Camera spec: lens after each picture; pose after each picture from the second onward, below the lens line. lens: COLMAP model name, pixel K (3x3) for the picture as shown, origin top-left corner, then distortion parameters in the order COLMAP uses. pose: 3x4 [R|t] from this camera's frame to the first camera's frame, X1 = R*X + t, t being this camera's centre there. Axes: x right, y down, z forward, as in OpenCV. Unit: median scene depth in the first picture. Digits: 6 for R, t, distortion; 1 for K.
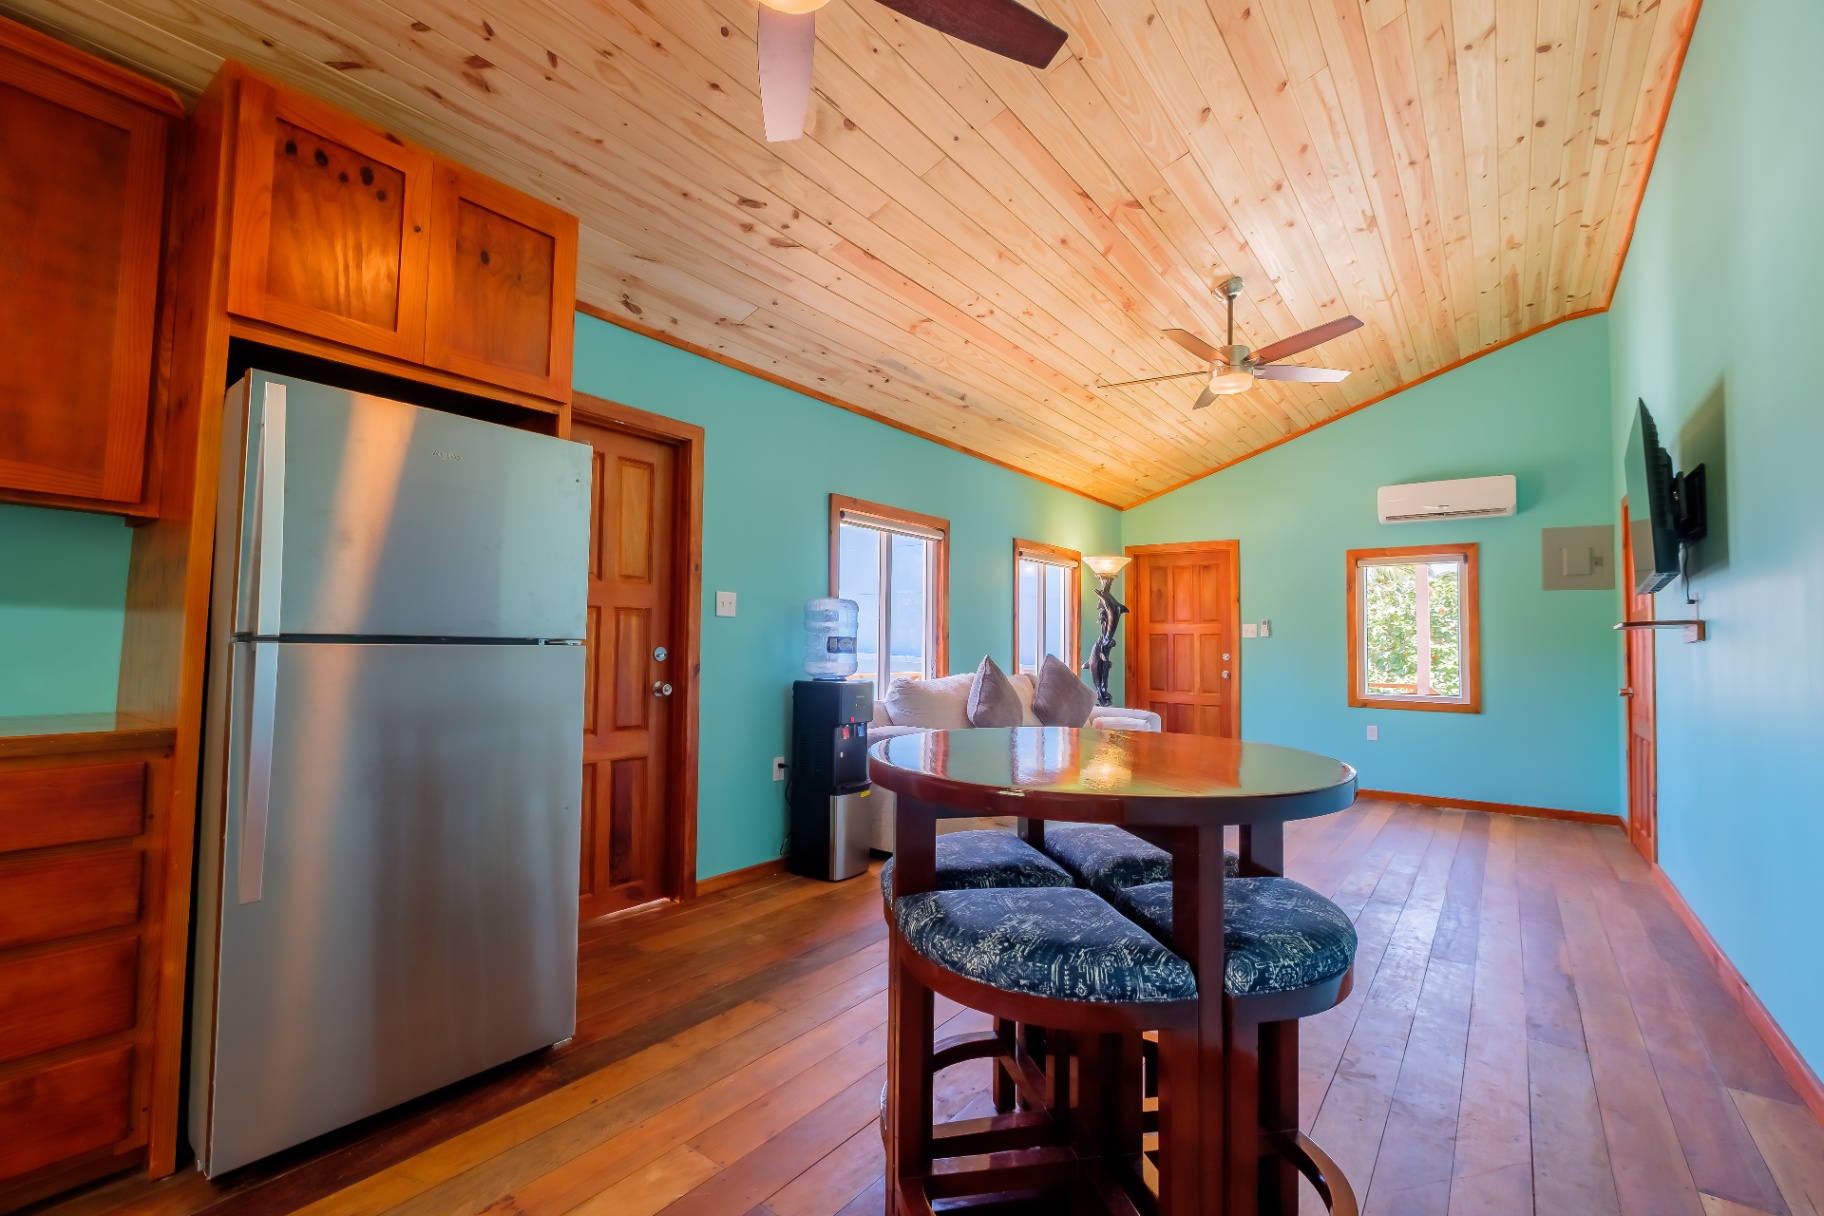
lens RADIAL K [[790.8, 0, 912.1], [0, 790.8, 610.1], [0, 0, 1]] dist [-0.002204, -0.001818]
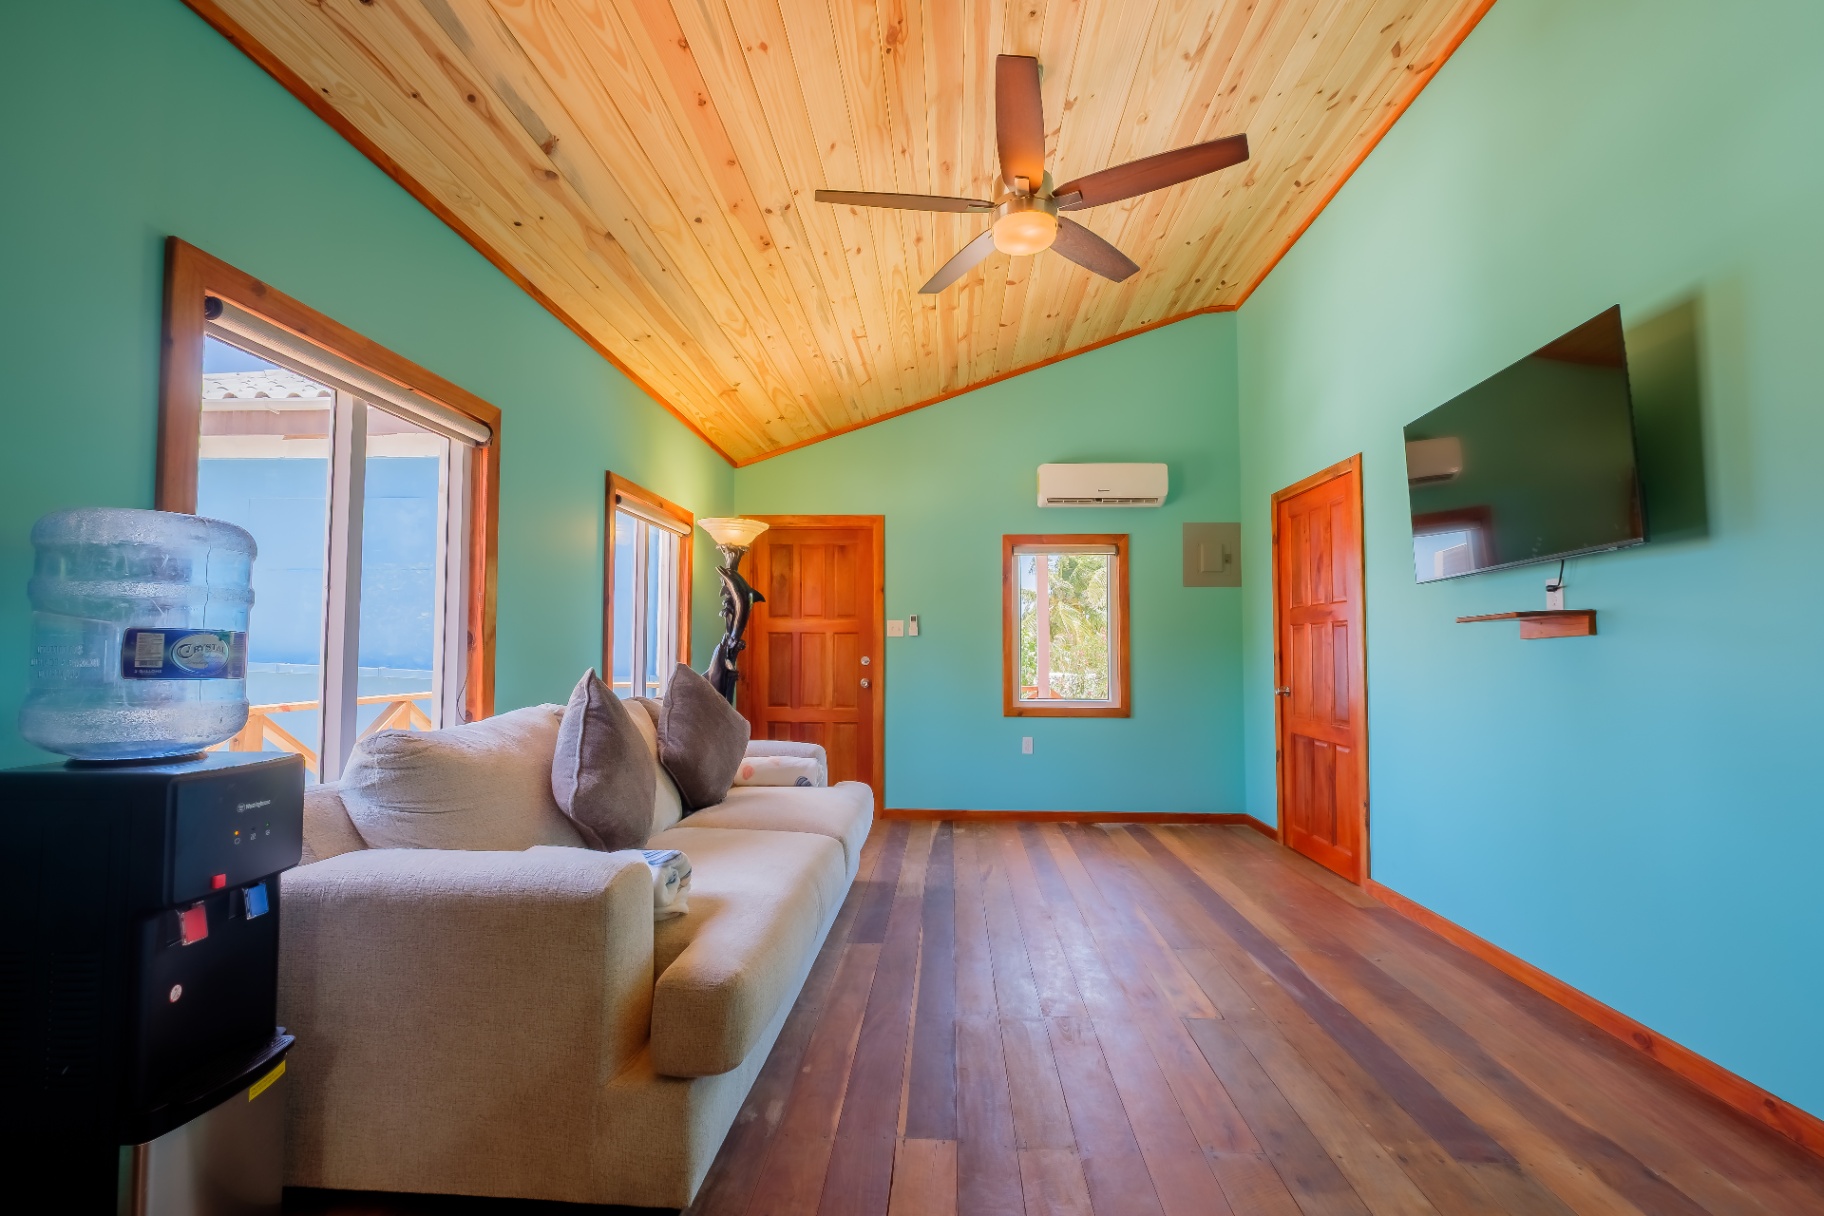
lens RADIAL K [[790.8, 0, 912.1], [0, 790.8, 610.1], [0, 0, 1]] dist [-0.002204, -0.001818]
pose [[0.828962, 0.017374, 0.559035, -0.020929], [-0.015764, 0.999846, -0.007698, 0.022709], [-0.559082, -0.002432, 0.829109, 0.535216]]
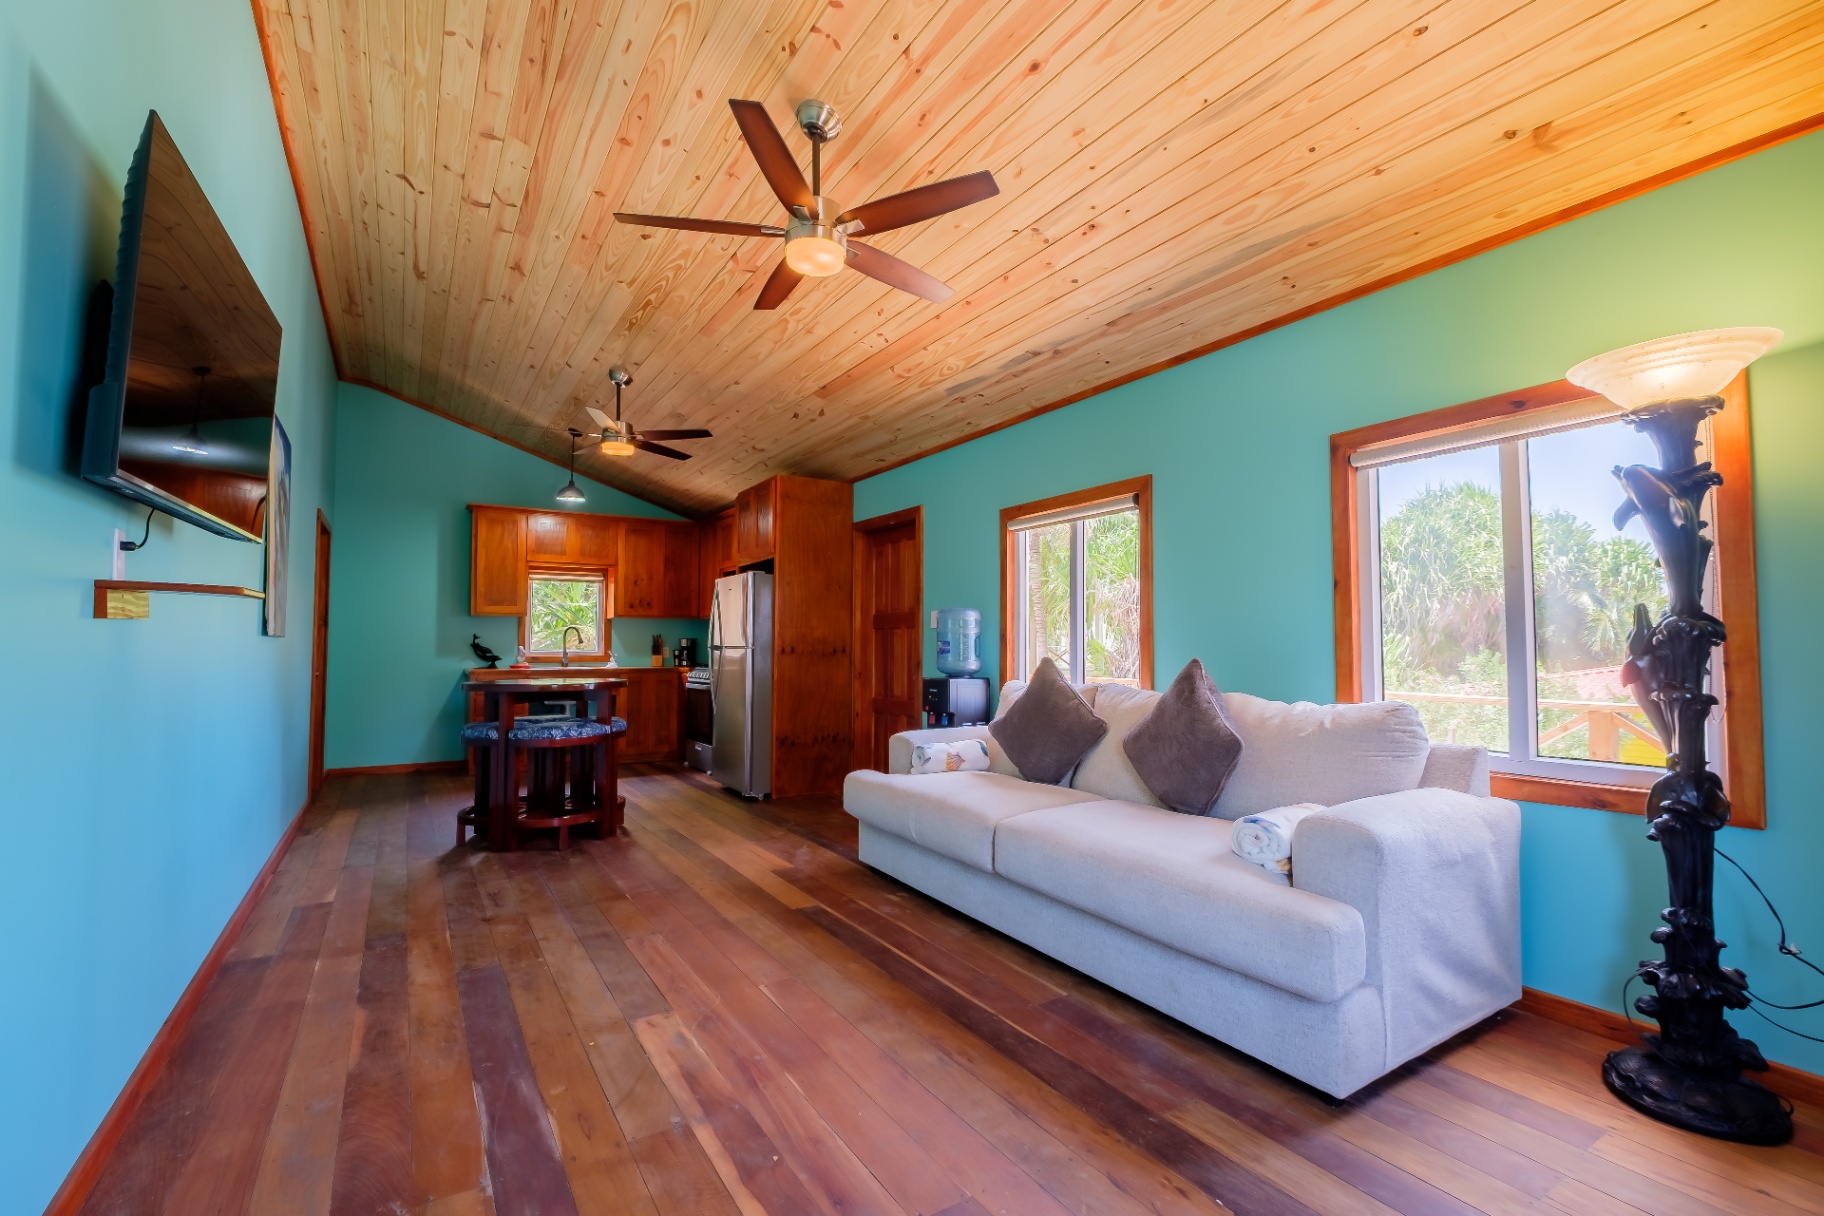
lens RADIAL K [[790.8, 0, 912.1], [0, 790.8, 610.1], [0, 0, 1]] dist [-0.002204, -0.001818]
pose [[-0.347715, -0.058683, -0.935762, 1.017670], [0.036759, 0.996419, -0.076146, 0.075154], [0.936879, -0.060874, -0.344313, 1.322711]]
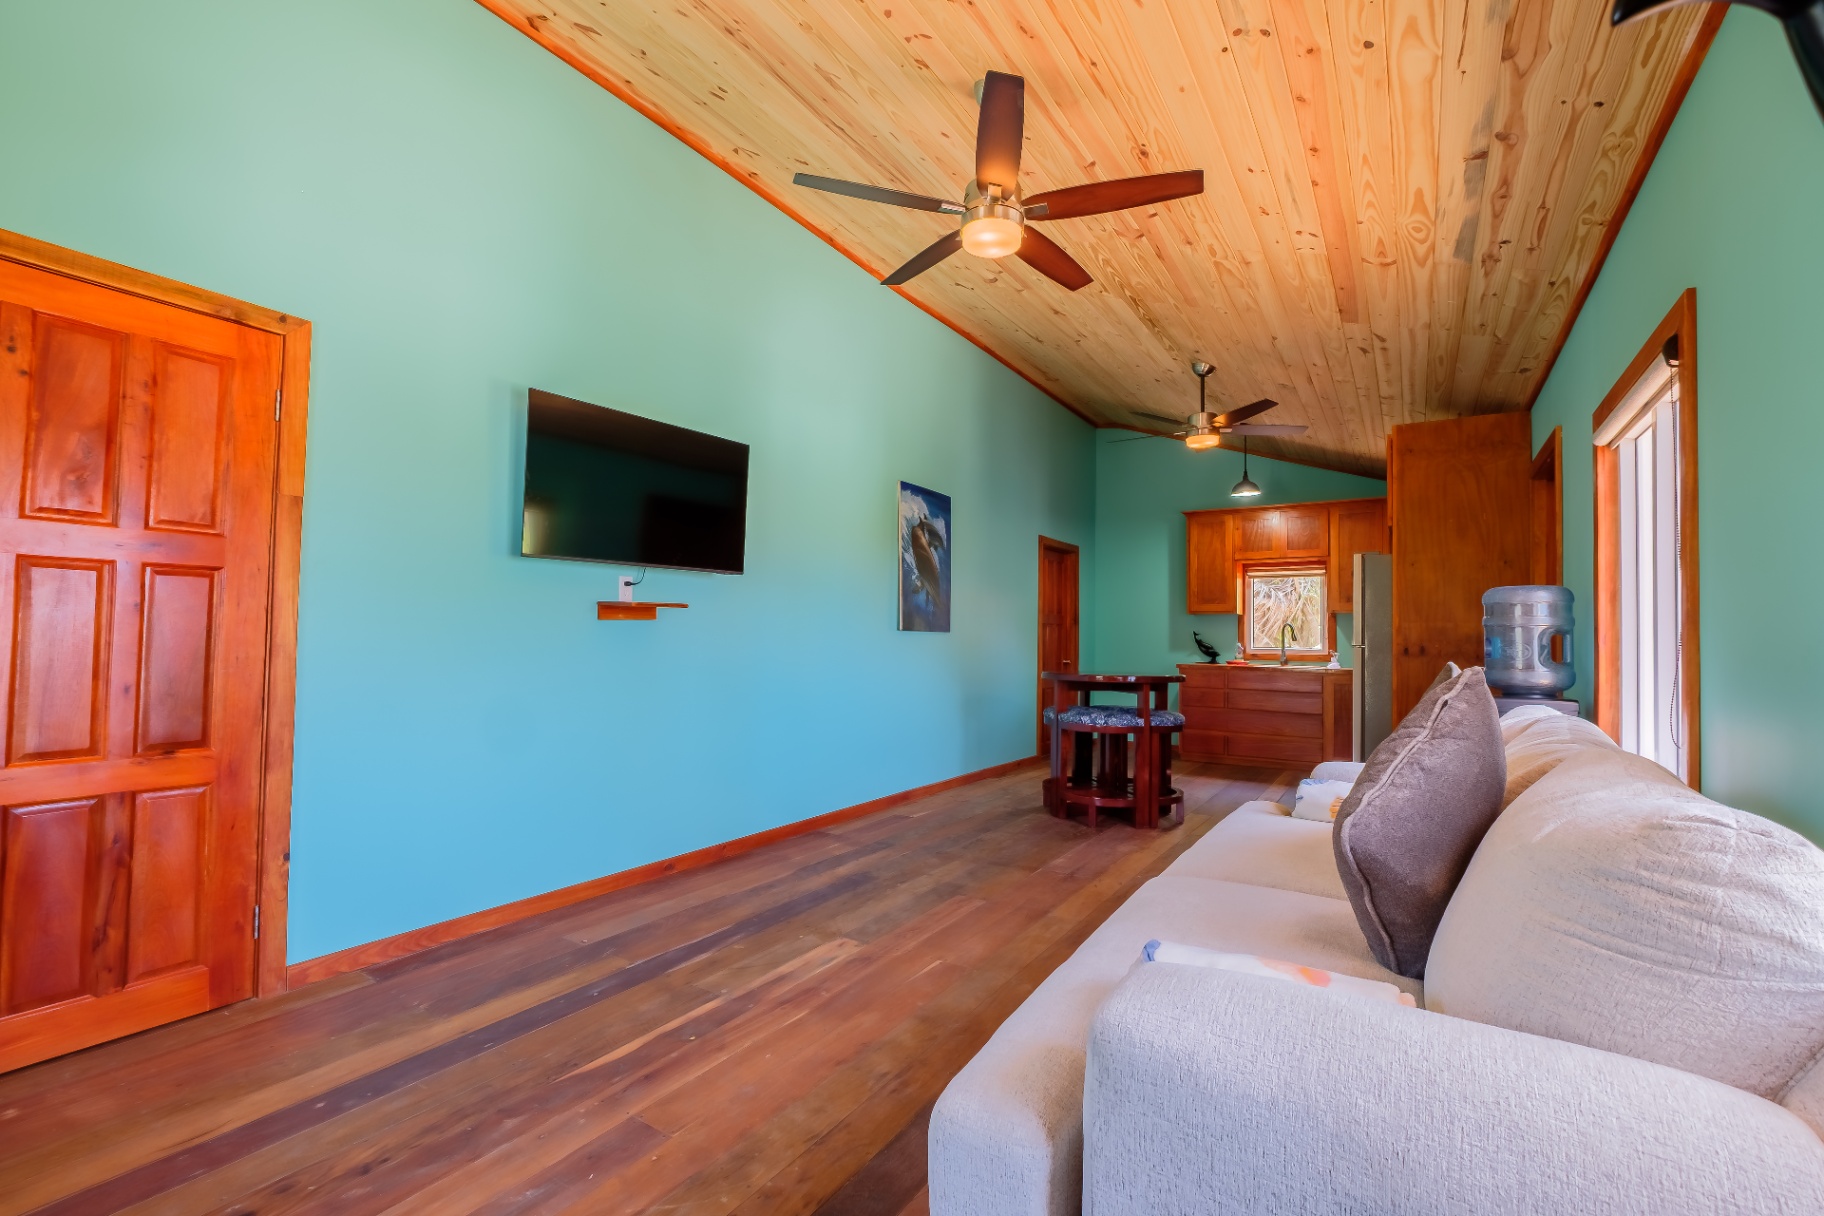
lens RADIAL K [[795.9, 0, 910.2], [0, 795.9, 609.6], [0, 0, 1]] dist [-0.000607, -0.000189]
pose [[-0.996443, -0.034452, -0.076909, 0.523164], [-0.028104, 0.996224, -0.082144, 0.083759], [0.079449, -0.079691, -0.993648, 1.669679]]
